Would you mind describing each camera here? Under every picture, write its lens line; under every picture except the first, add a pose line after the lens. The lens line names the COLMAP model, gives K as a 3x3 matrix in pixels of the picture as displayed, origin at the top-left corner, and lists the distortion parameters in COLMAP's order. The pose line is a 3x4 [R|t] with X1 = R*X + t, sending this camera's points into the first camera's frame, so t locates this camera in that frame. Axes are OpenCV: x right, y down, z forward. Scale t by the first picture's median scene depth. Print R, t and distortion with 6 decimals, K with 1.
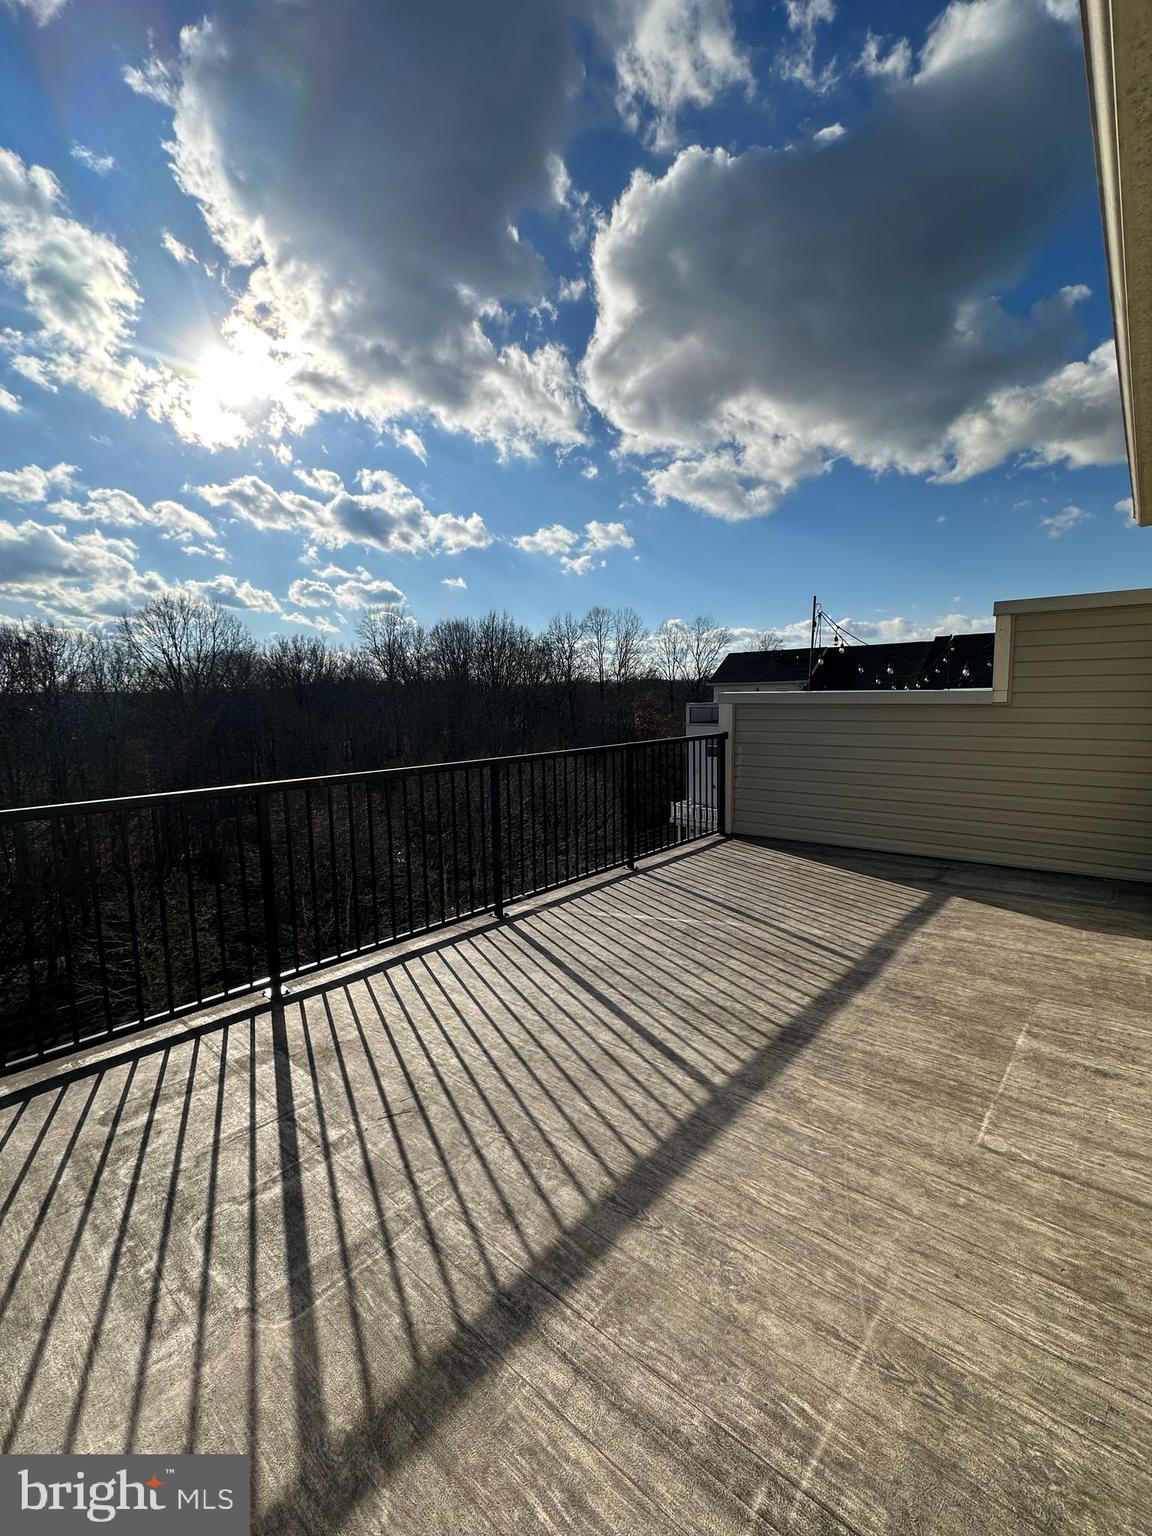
lens RADIAL K [[643.4, 0, 576.0], [0, 643.4, 768.0], [0, 0, 1]] dist [-0.000533, -0.000308]
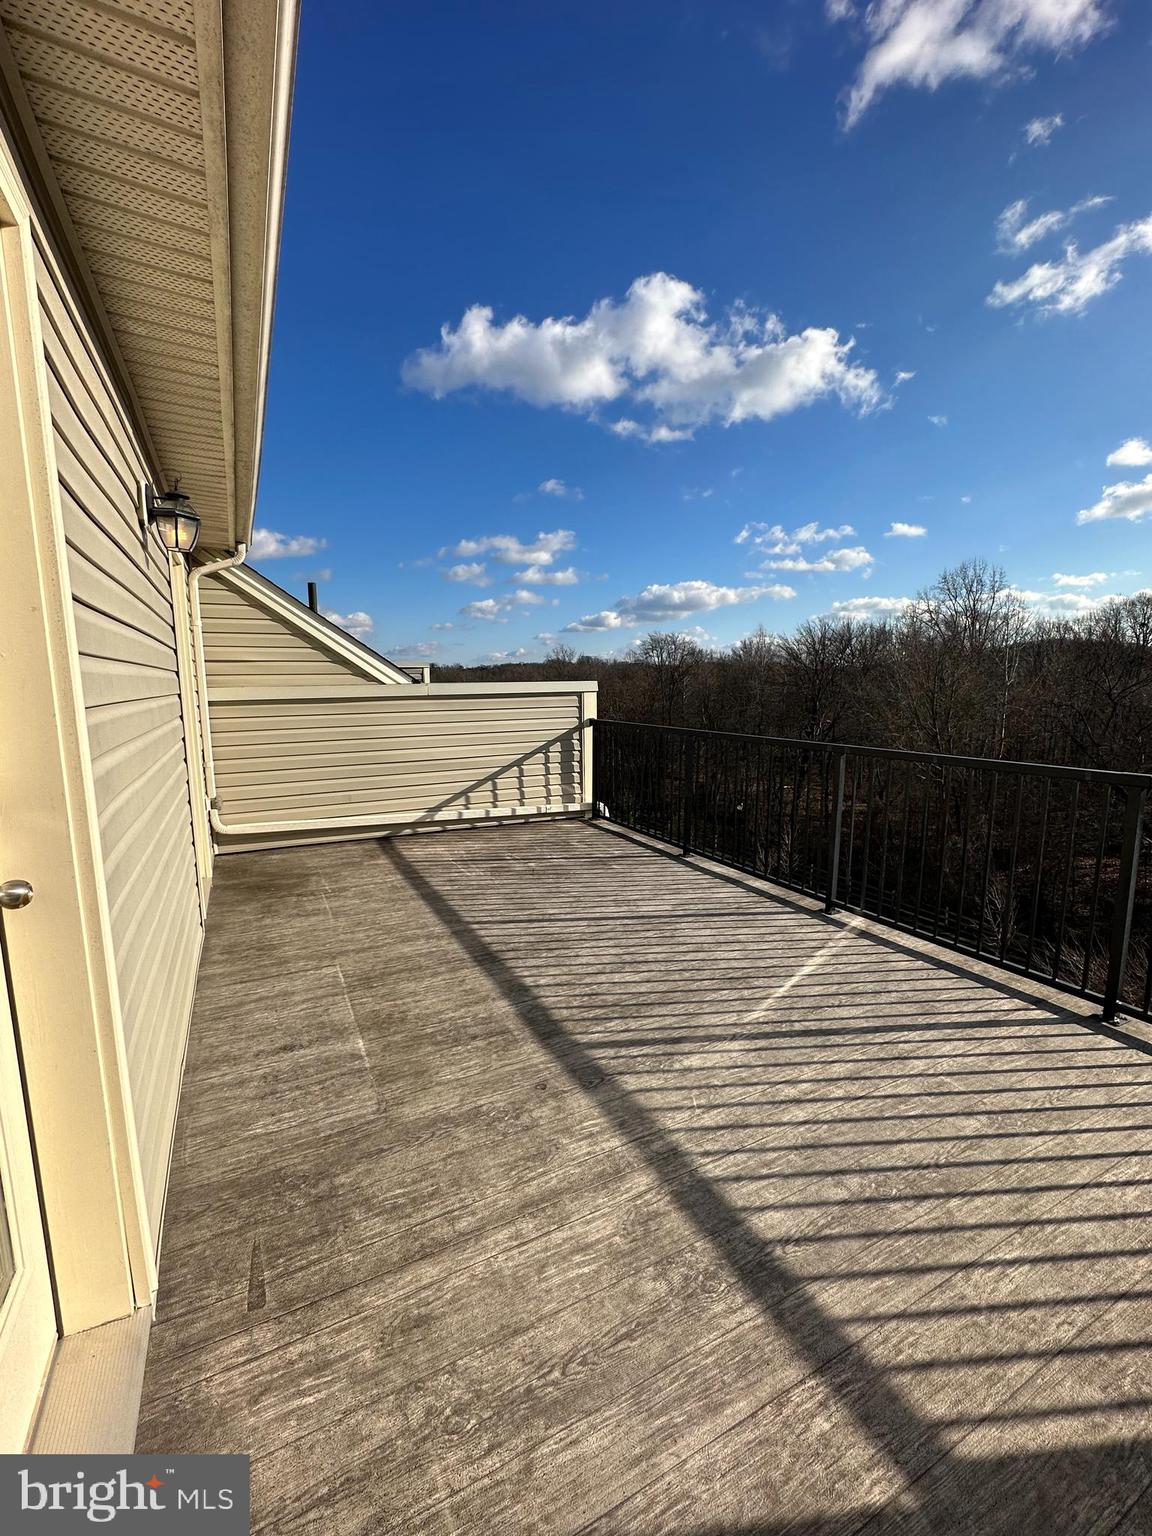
lens RADIAL K [[643.4, 0, 576.0], [0, 643.4, 768.0], [0, 0, 1]] dist [-0.000533, -0.000308]
pose [[-0.359868, 0.147531, -0.921265, 1.465088], [-0.086107, 0.977953, 0.190245, -0.211787], [0.929021, 0.147790, -0.339230, 1.630526]]
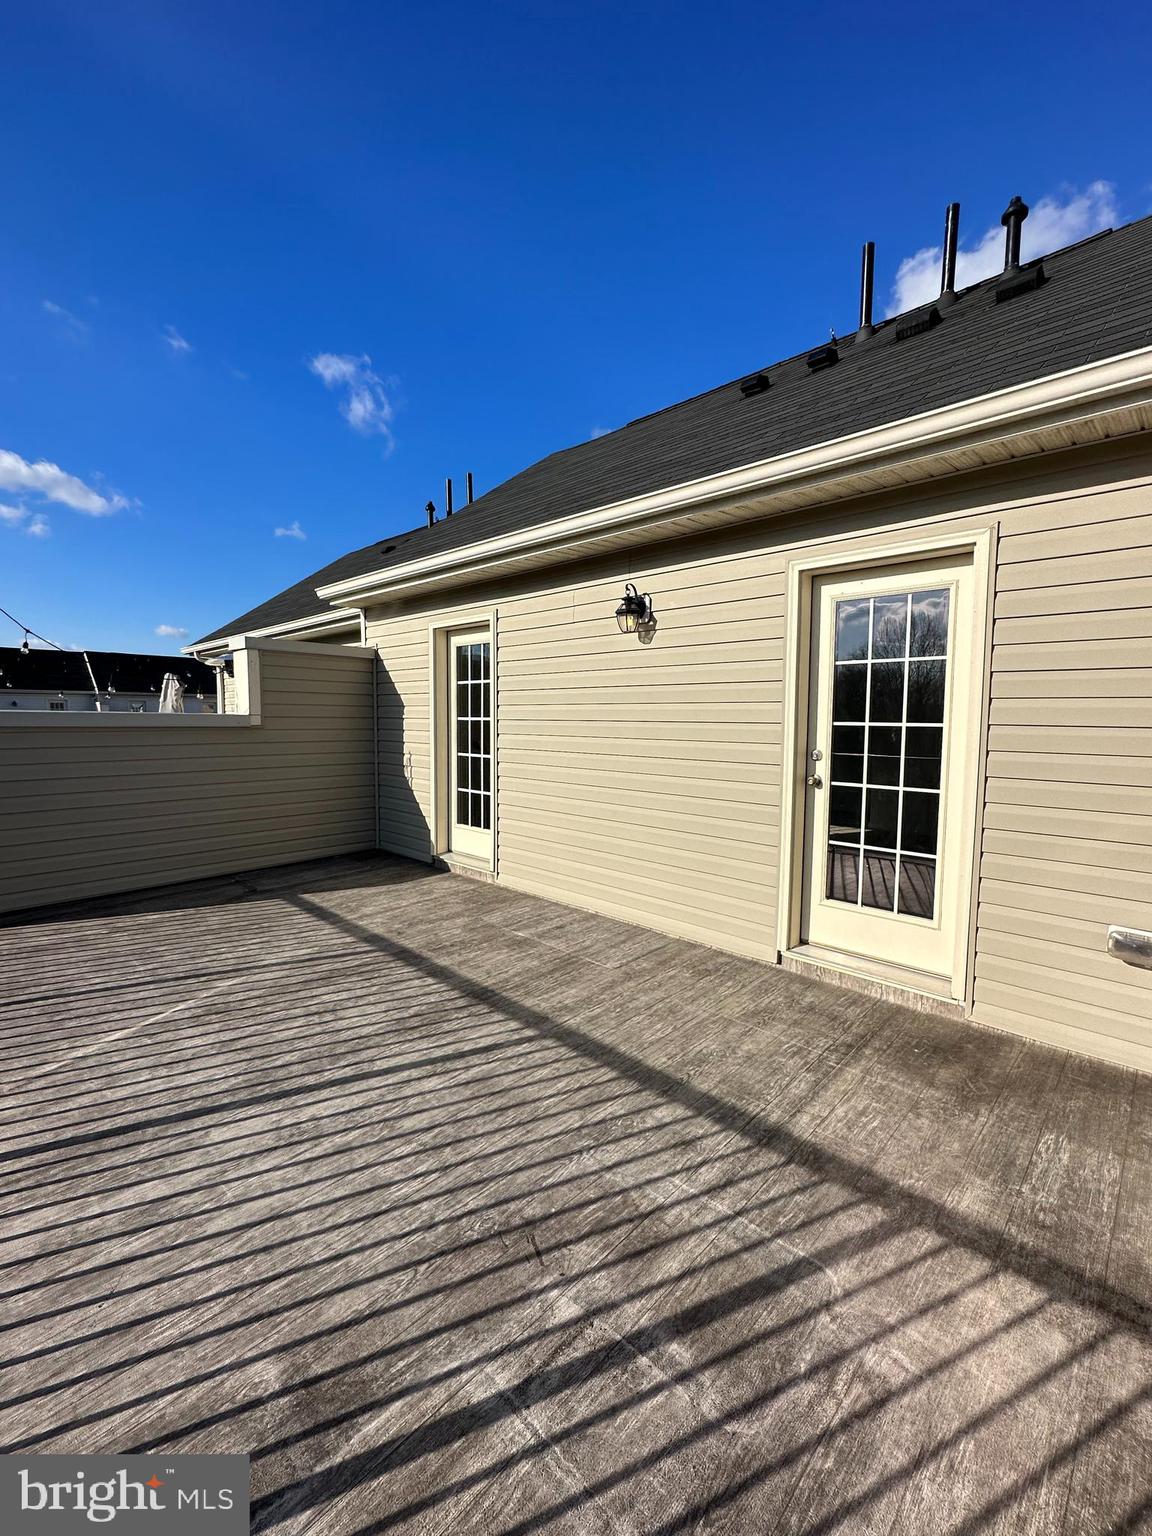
lens RADIAL K [[643.4, 0, 576.0], [0, 643.4, 768.0], [0, 0, 1]] dist [-0.000533, -0.000308]
pose [[0.048065, -0.061326, 0.996960, -0.901305], [0.103103, 0.993086, 0.056117, -0.064335], [-0.993509, 0.100092, 0.054056, 0.759425]]
